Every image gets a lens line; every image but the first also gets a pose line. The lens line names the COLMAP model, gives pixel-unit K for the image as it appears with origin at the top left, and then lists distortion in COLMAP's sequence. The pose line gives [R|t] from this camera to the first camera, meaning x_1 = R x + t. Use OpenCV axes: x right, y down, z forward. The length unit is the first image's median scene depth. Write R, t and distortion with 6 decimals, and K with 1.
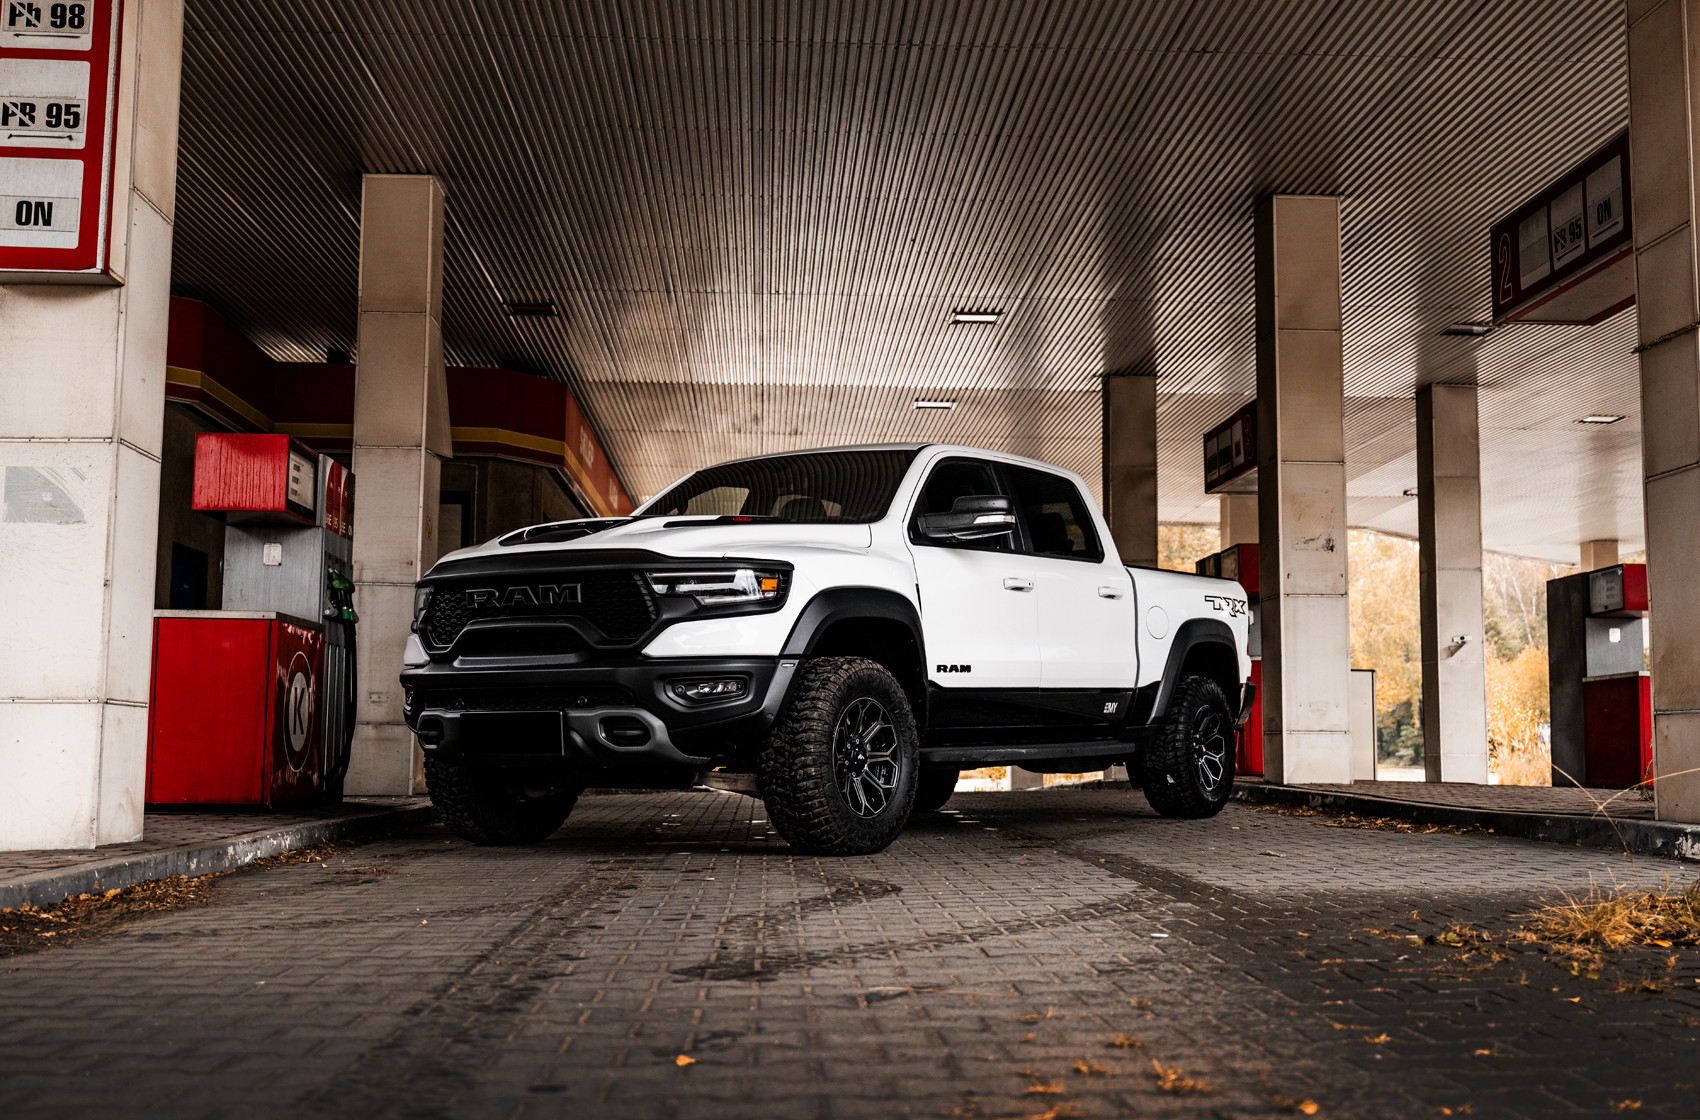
lens RADIAL K [[1818.4, 0, 850.0], [0, 1818.4, 560.0], [0, 0, 1]] dist [-0.019446, -0.009555]
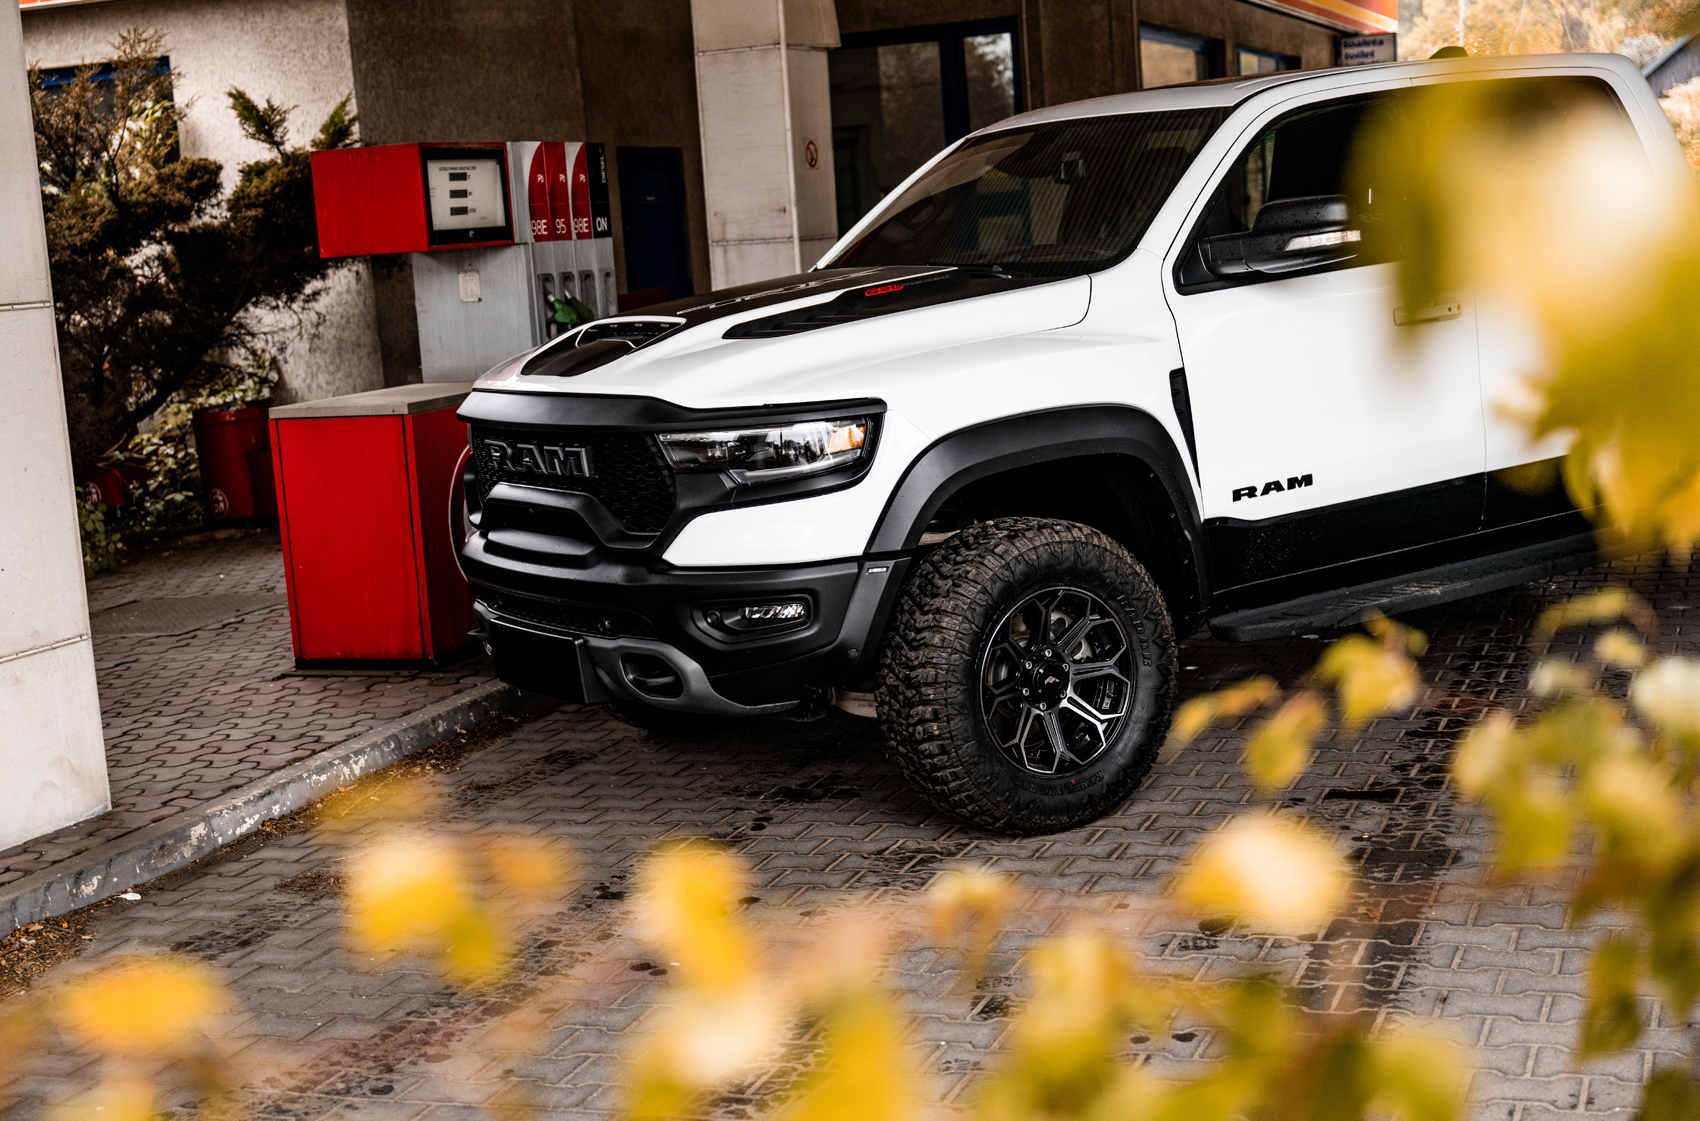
lens RADIAL K [[2268.6, 0, 850.0], [0, 2268.6, 560.5], [0, 0, 1]] dist [0.010549, 0.001744]
pose [[0.911125, -0.011745, -0.411964, 0.268265], [0.118197, 0.965050, 0.233898, -0.124354], [0.394818, -0.261803, 0.880669, 0.292853]]
